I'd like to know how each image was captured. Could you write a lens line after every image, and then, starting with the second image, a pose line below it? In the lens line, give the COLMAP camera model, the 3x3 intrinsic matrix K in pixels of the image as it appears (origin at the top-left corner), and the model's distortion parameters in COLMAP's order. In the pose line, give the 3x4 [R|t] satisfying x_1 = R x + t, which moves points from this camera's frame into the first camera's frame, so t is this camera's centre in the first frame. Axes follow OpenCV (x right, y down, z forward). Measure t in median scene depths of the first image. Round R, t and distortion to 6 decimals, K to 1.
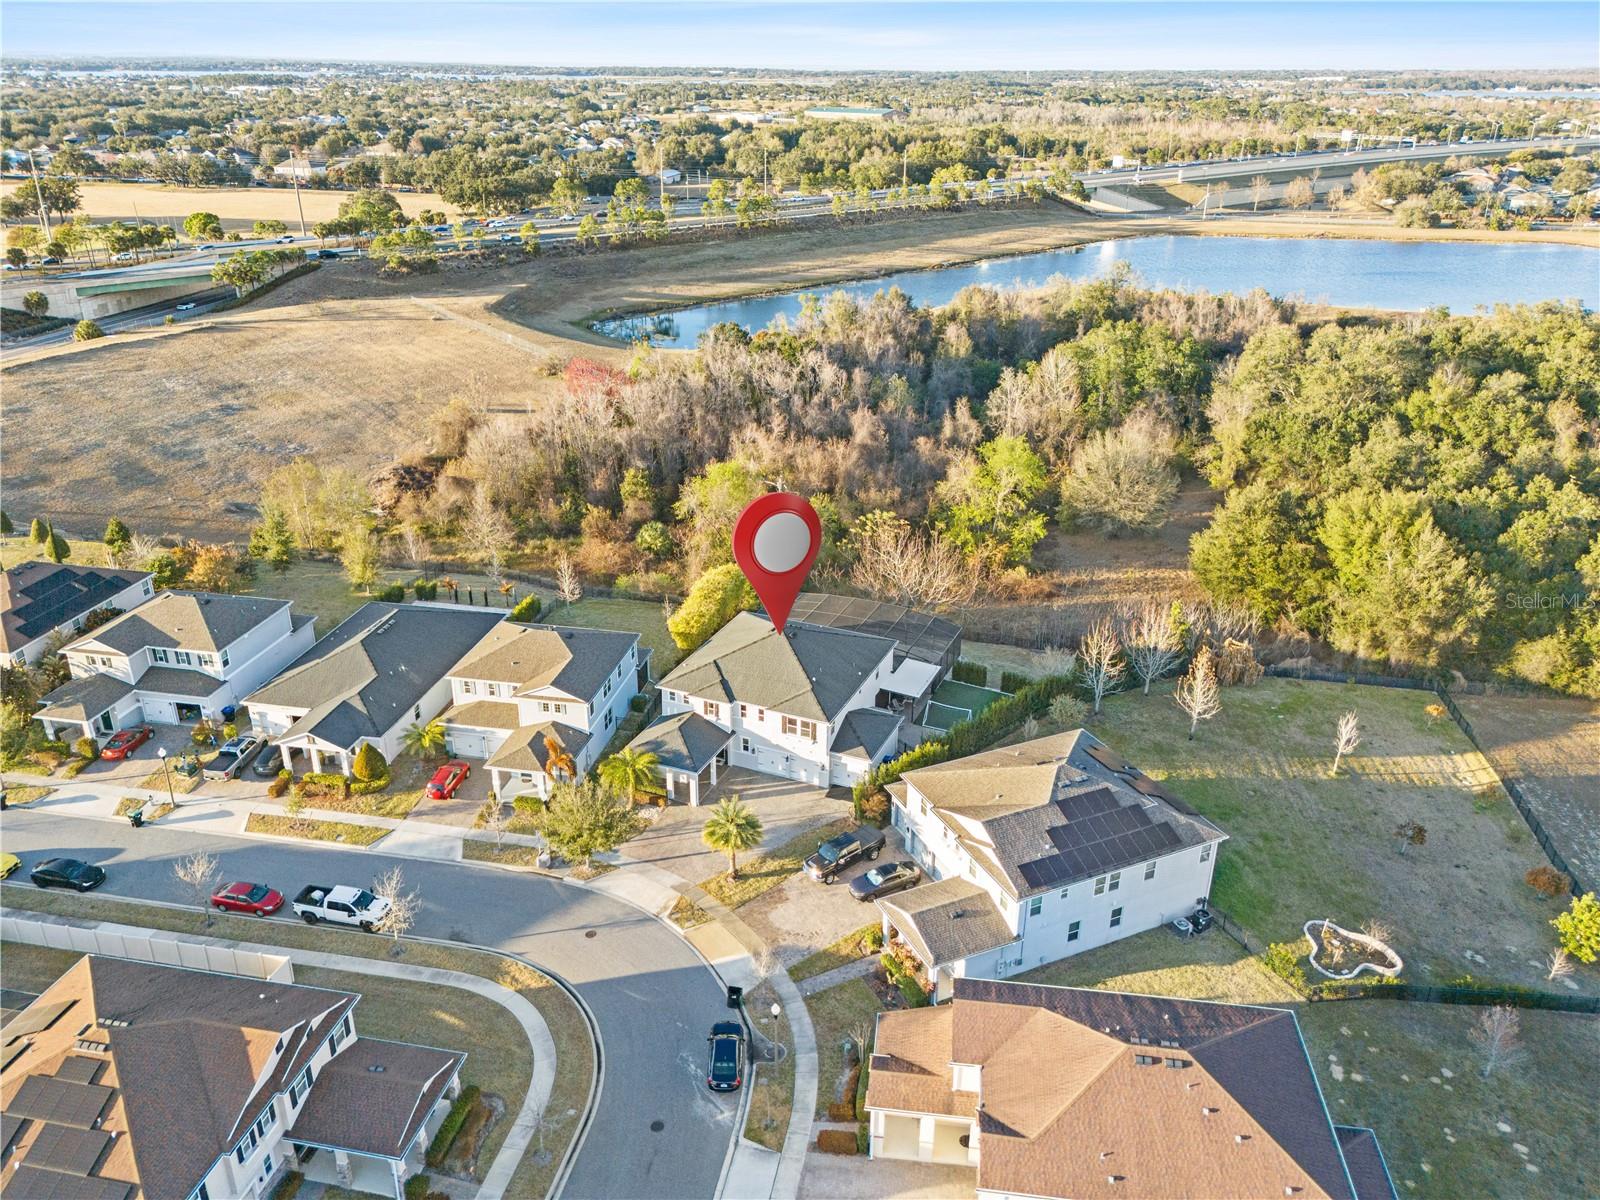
lens RADIAL K [[1200.0, 0, 807.8], [0, 1200.0, 599.9], [0, 0, 1]] dist [0.055557, -0.046351]
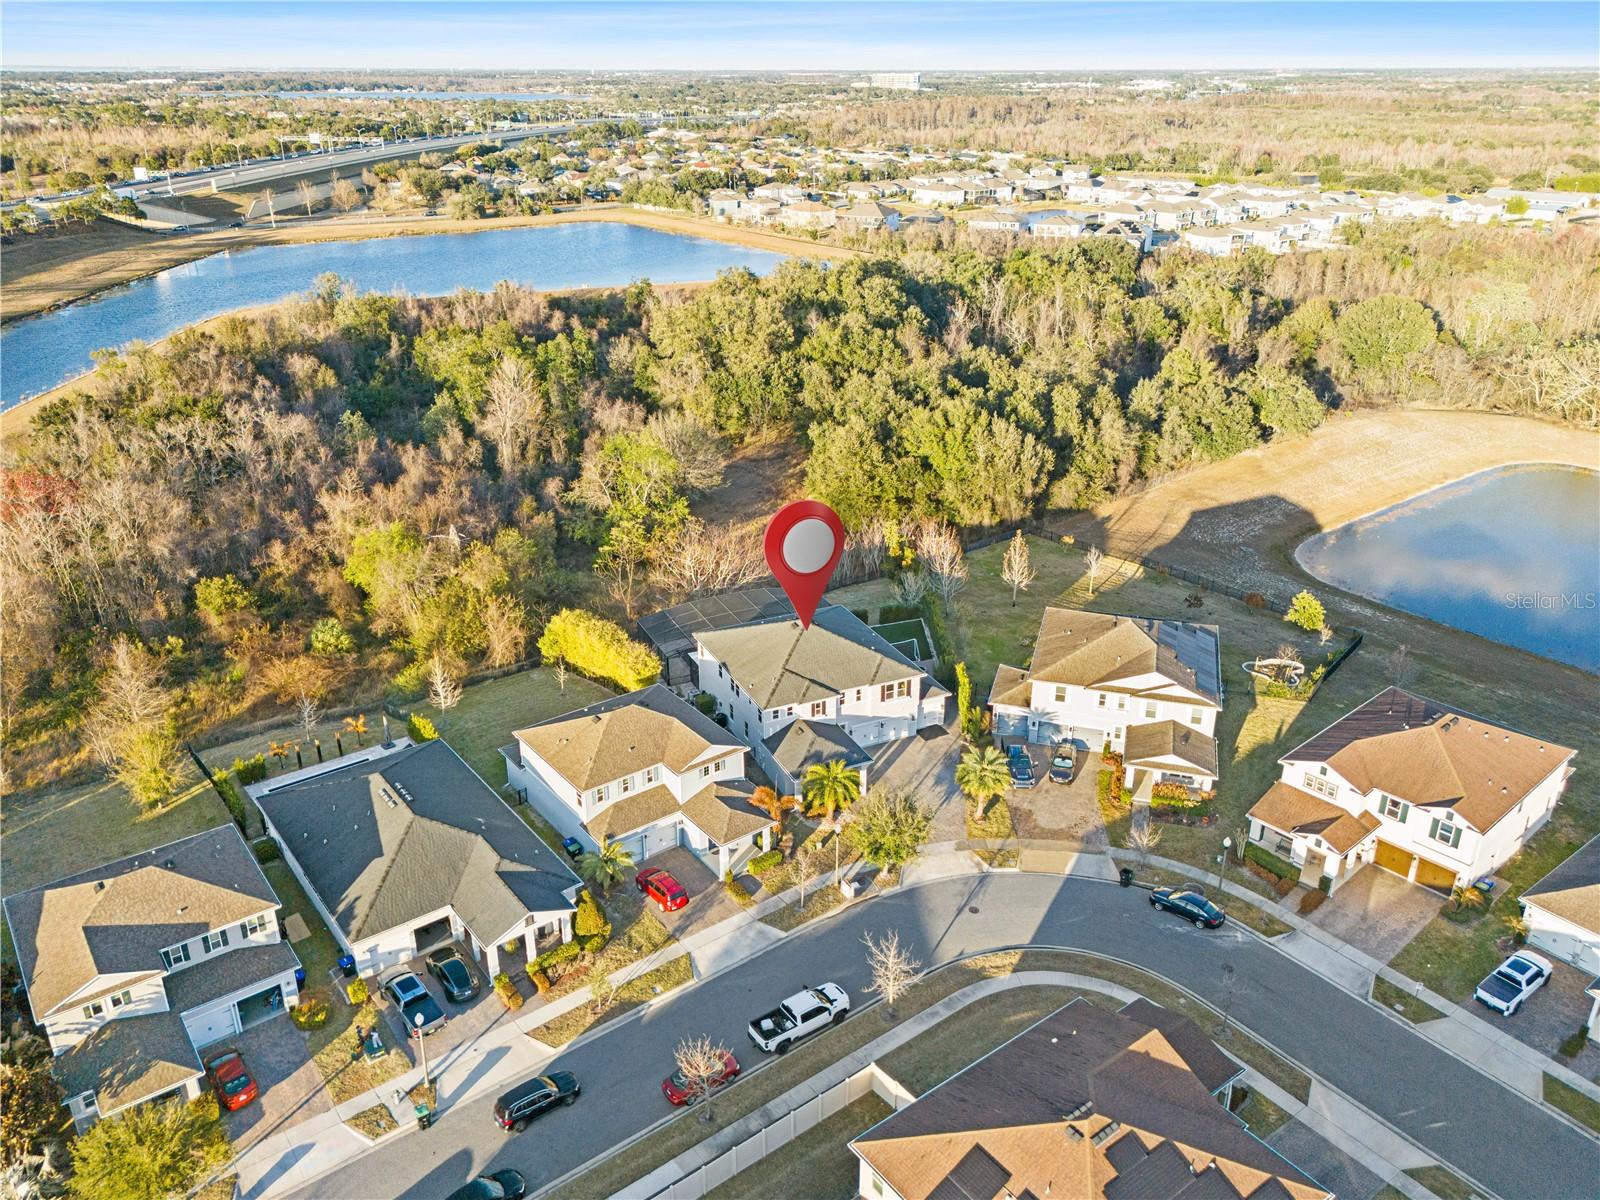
lens RADIAL K [[1200.0, 0, 807.8], [0, 1200.0, 599.9], [0, 0, 1]] dist [0.055557, -0.046351]
pose [[0.661882, -0.307372, 0.683691, -0.751784], [0.308190, 0.942998, 0.125592, -0.126979], [-0.683323, 0.127580, 0.718883, 0.257491]]
